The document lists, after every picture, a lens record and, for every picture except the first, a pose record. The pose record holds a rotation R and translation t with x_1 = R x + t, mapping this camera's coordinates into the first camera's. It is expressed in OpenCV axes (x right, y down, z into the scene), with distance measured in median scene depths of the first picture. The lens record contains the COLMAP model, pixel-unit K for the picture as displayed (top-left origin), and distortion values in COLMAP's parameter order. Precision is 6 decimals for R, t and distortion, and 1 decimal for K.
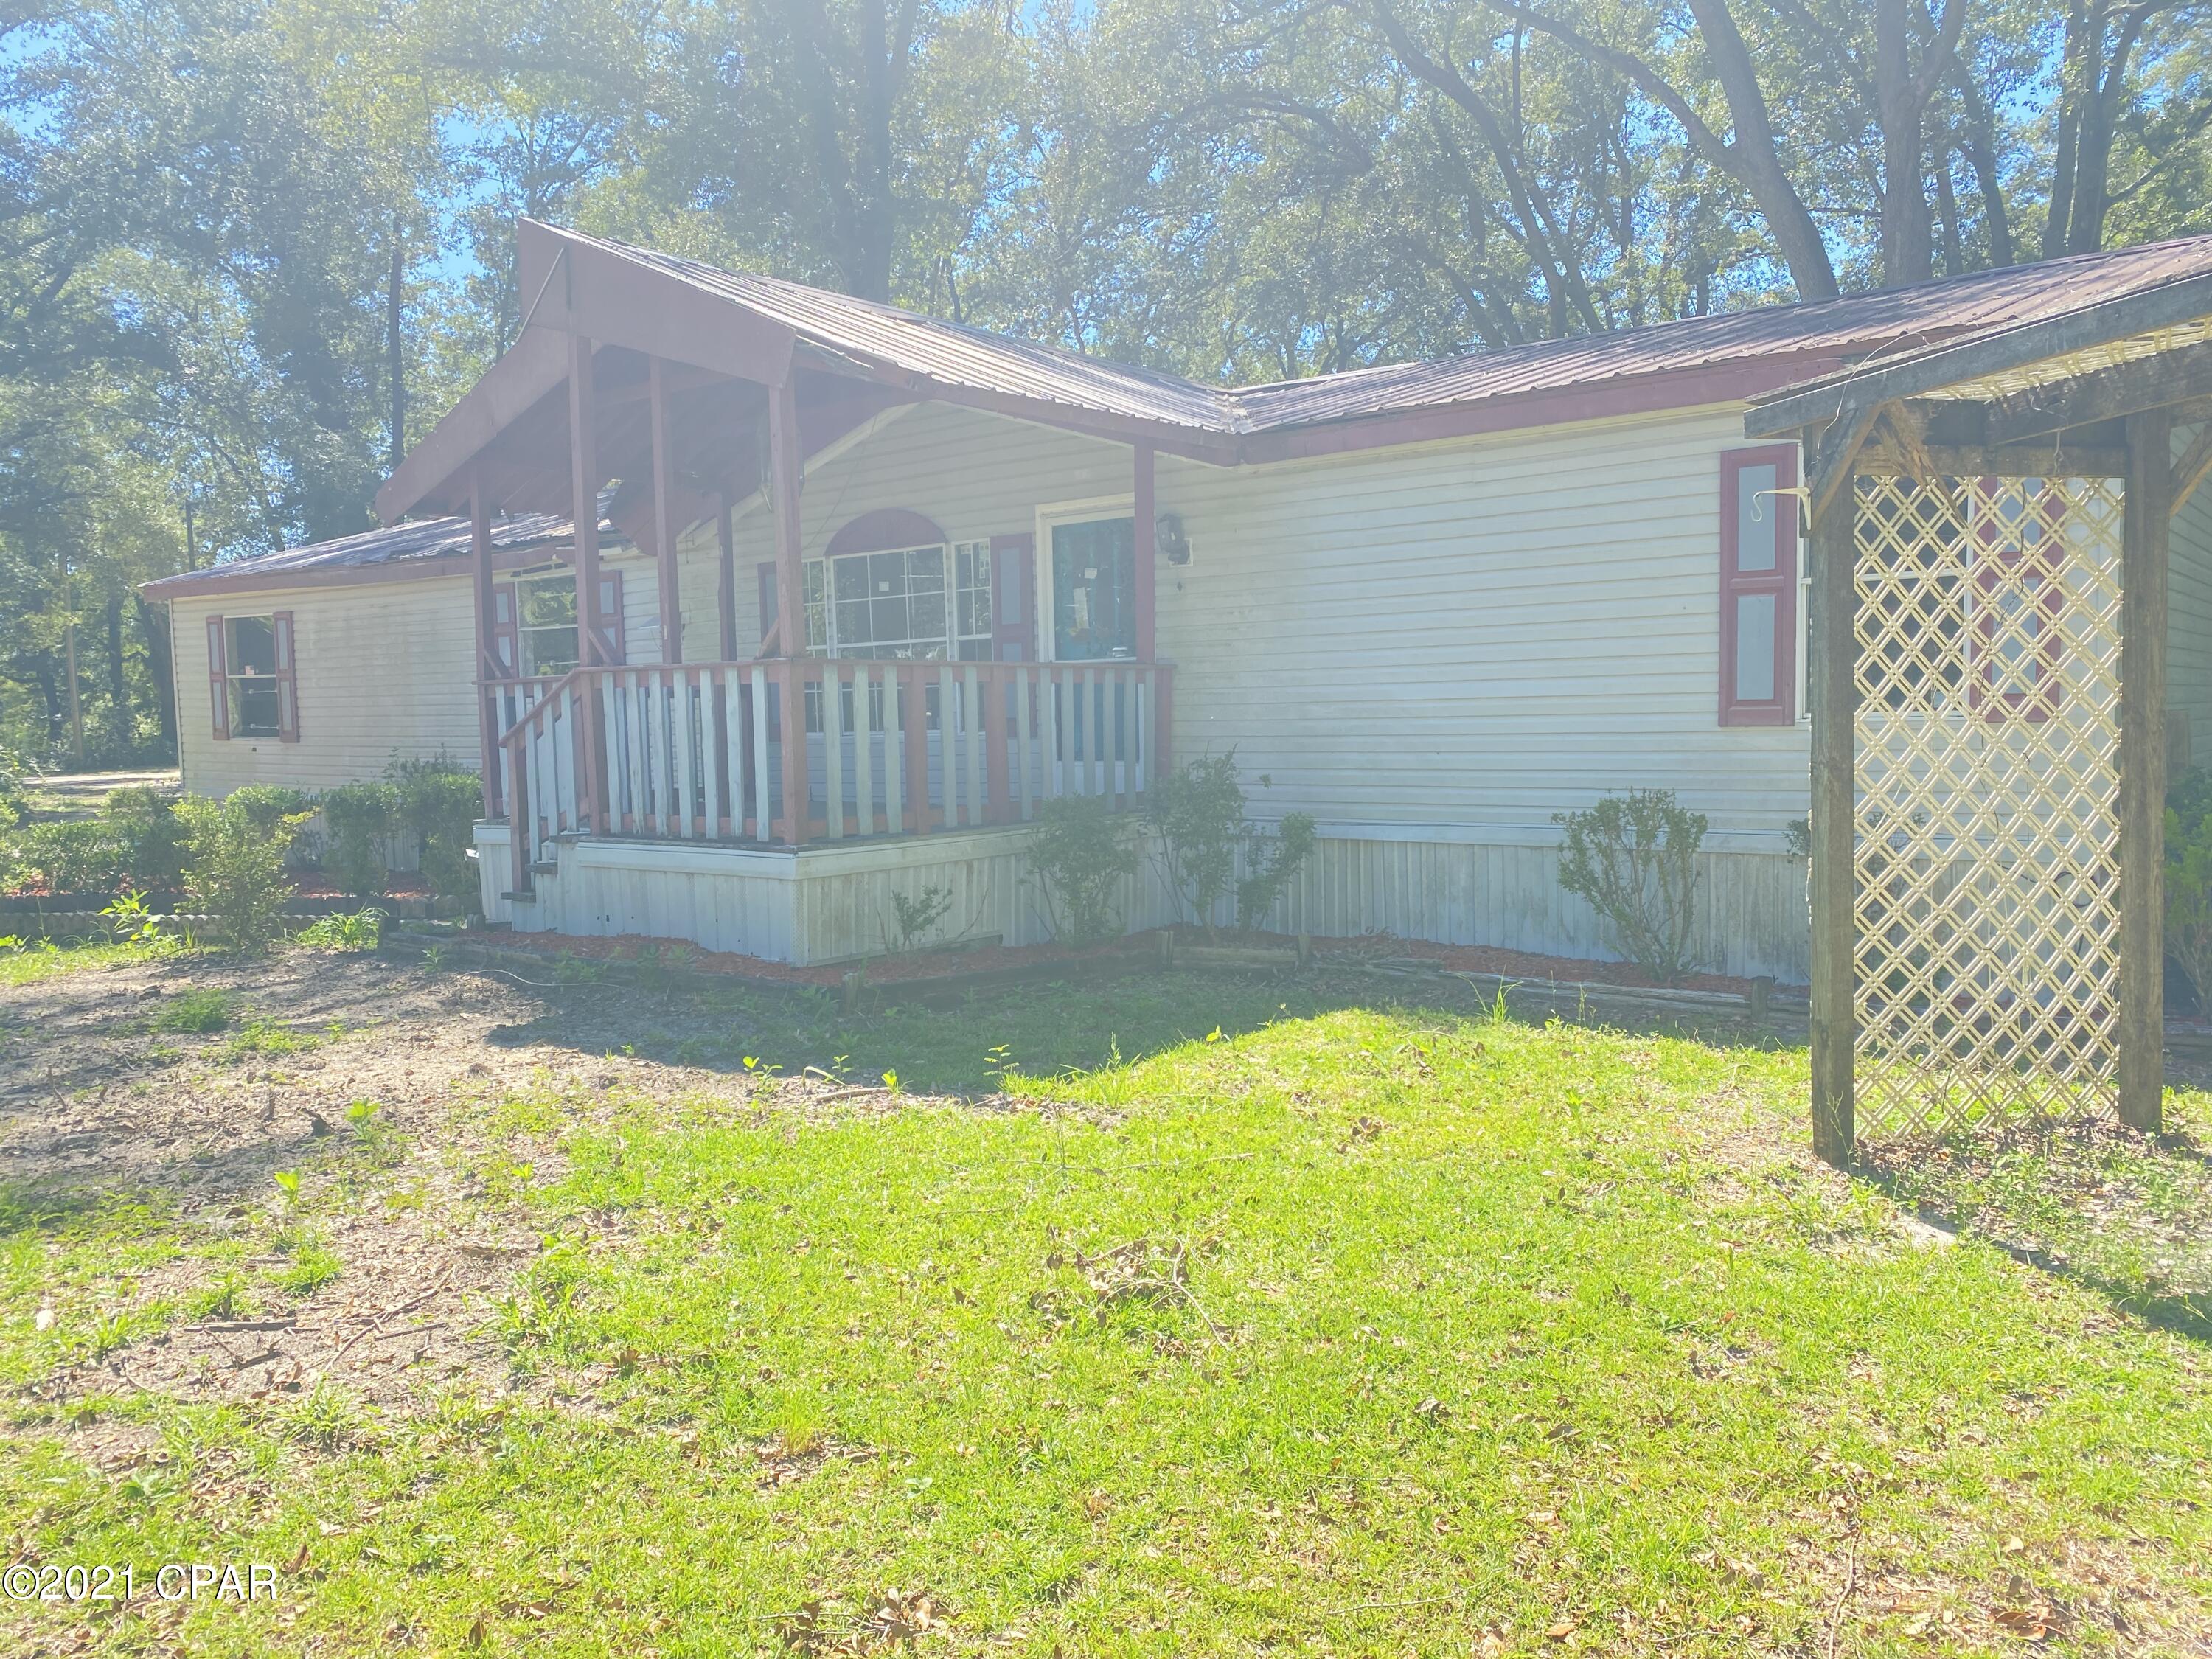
lens RADIAL K [[1706.6, 0, 1114.0], [0, 1706.6, 813.1], [0, 0, 1]] dist [0.016515, -0.003024]
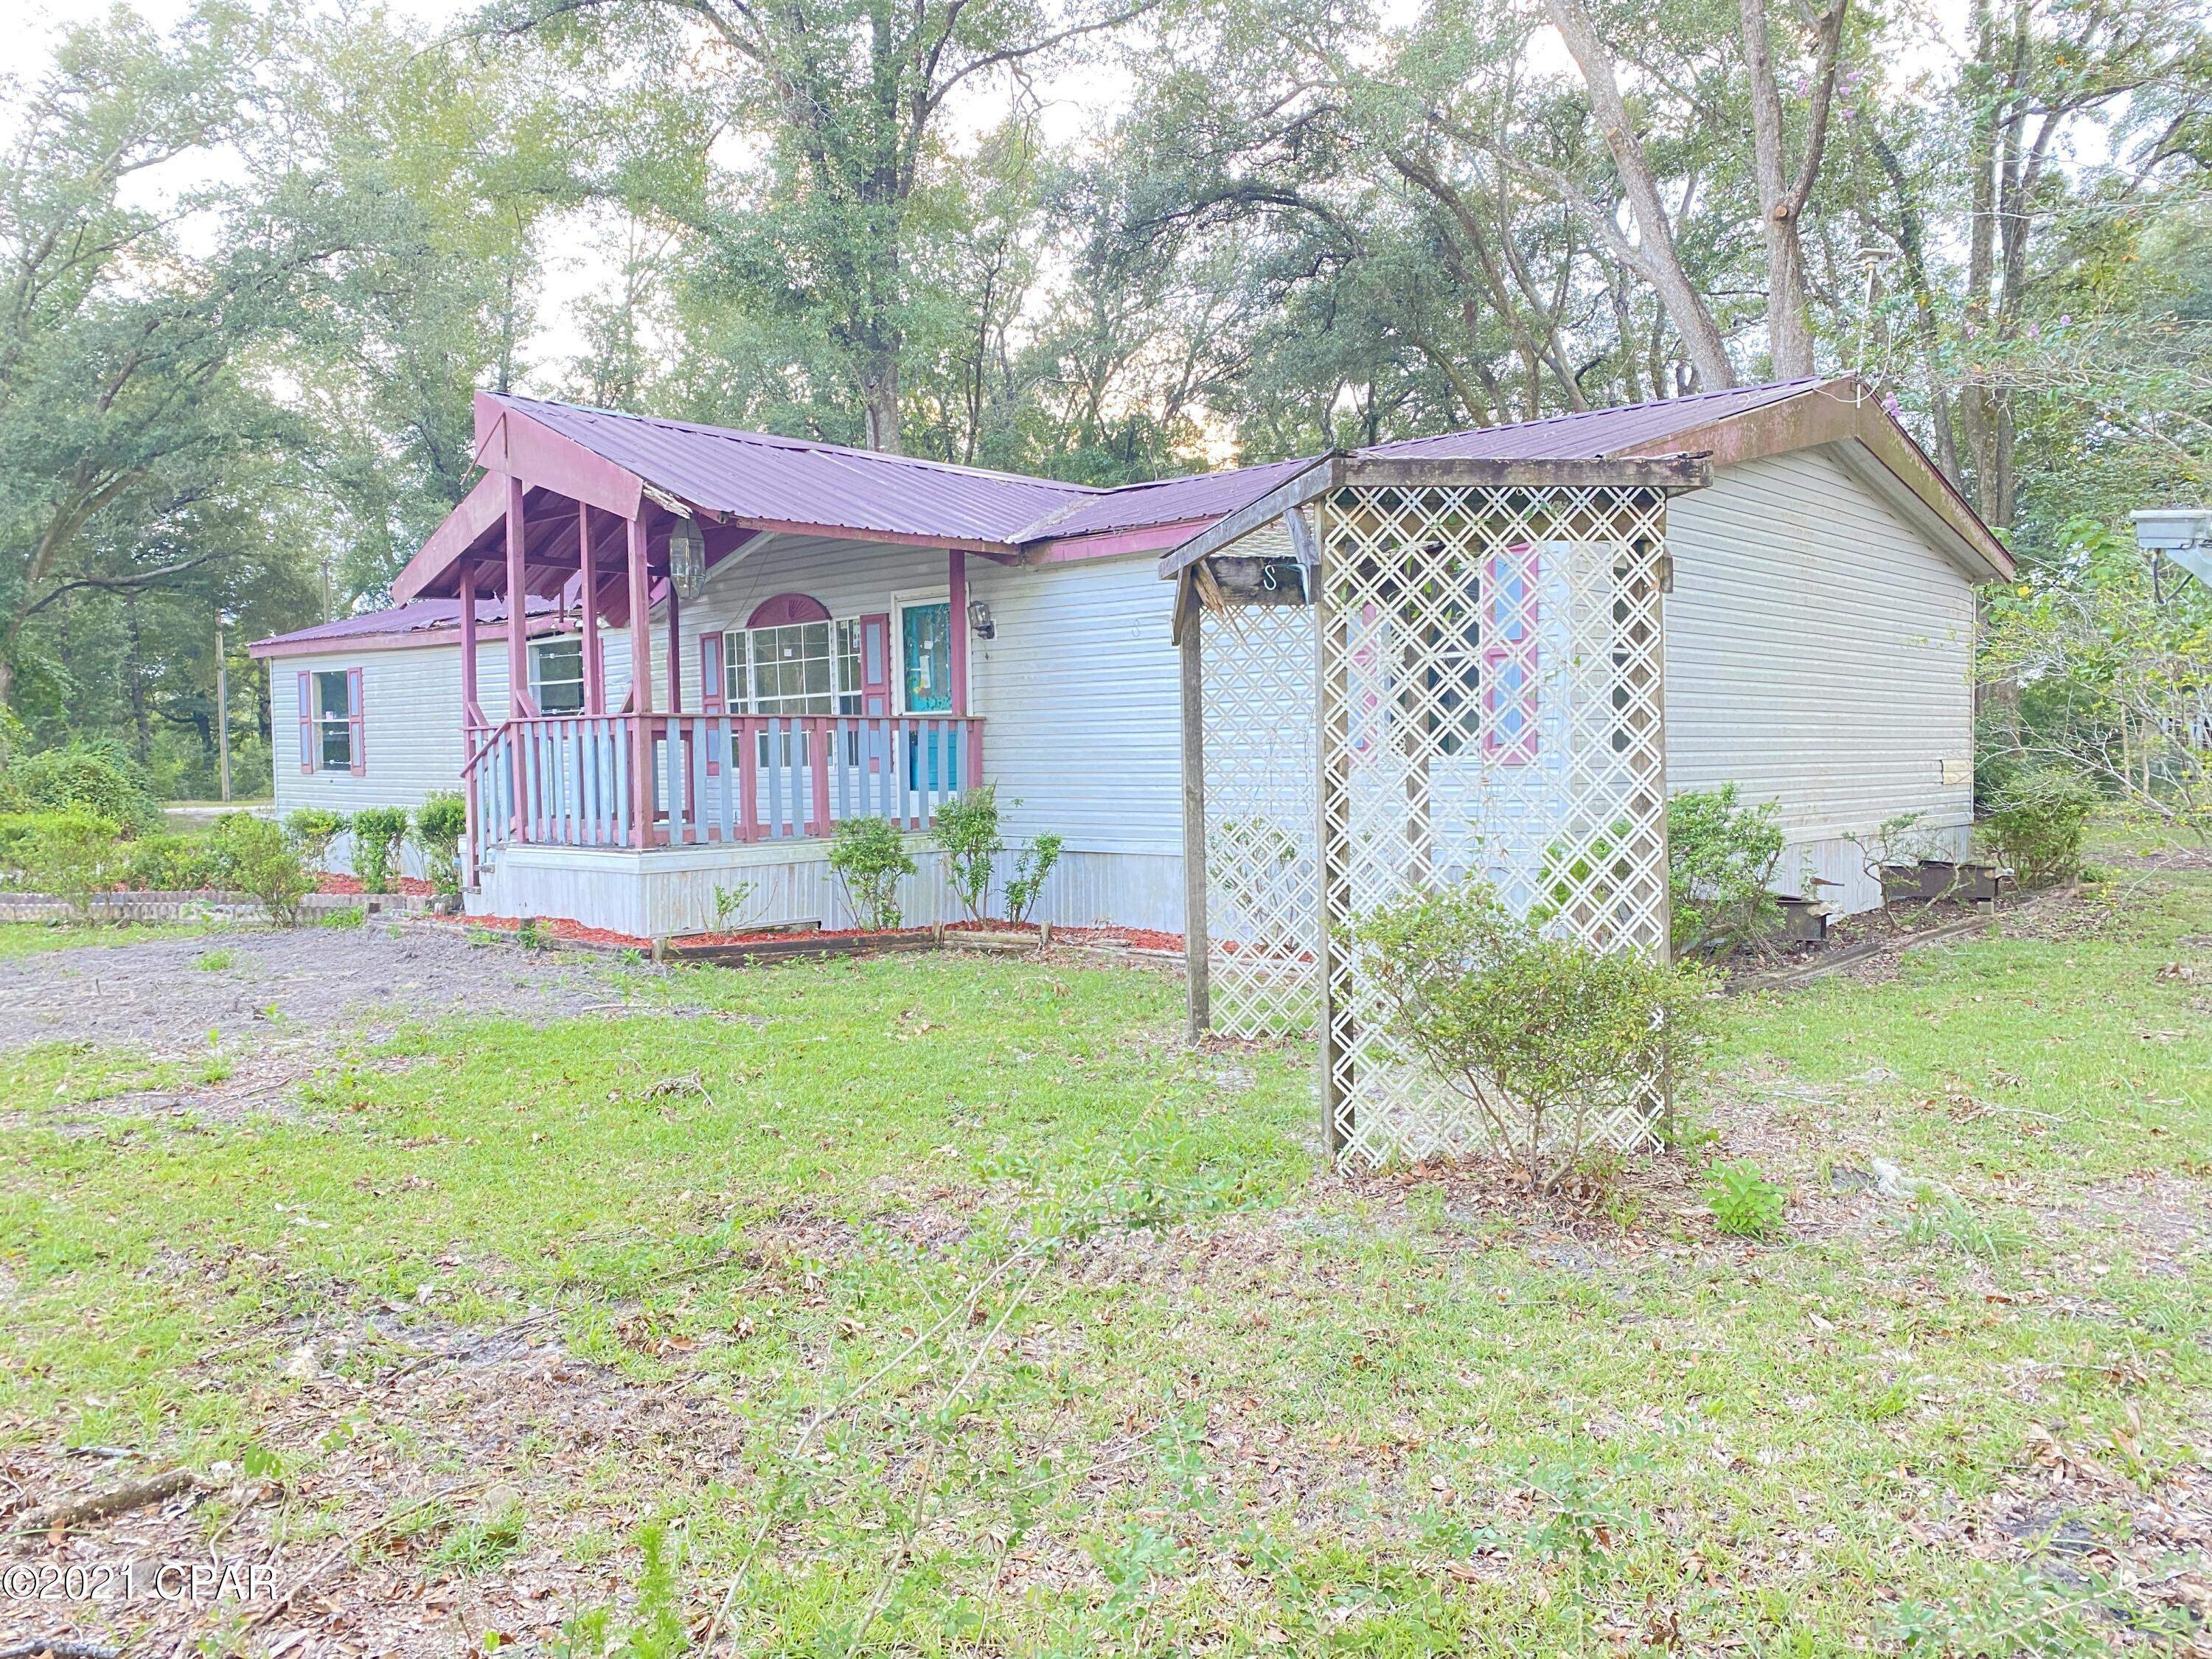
lens RADIAL K [[1691.7, 0, 1105.7], [0, 1691.7, 794.8], [0, 0, 1]] dist [-0.005917, -0.001632]
pose [[0.997716, 0.006998, -0.067191, 0.193618], [-0.009294, 0.999381, -0.033923, 0.012482], [0.066912, 0.034470, 0.997163, -0.235068]]
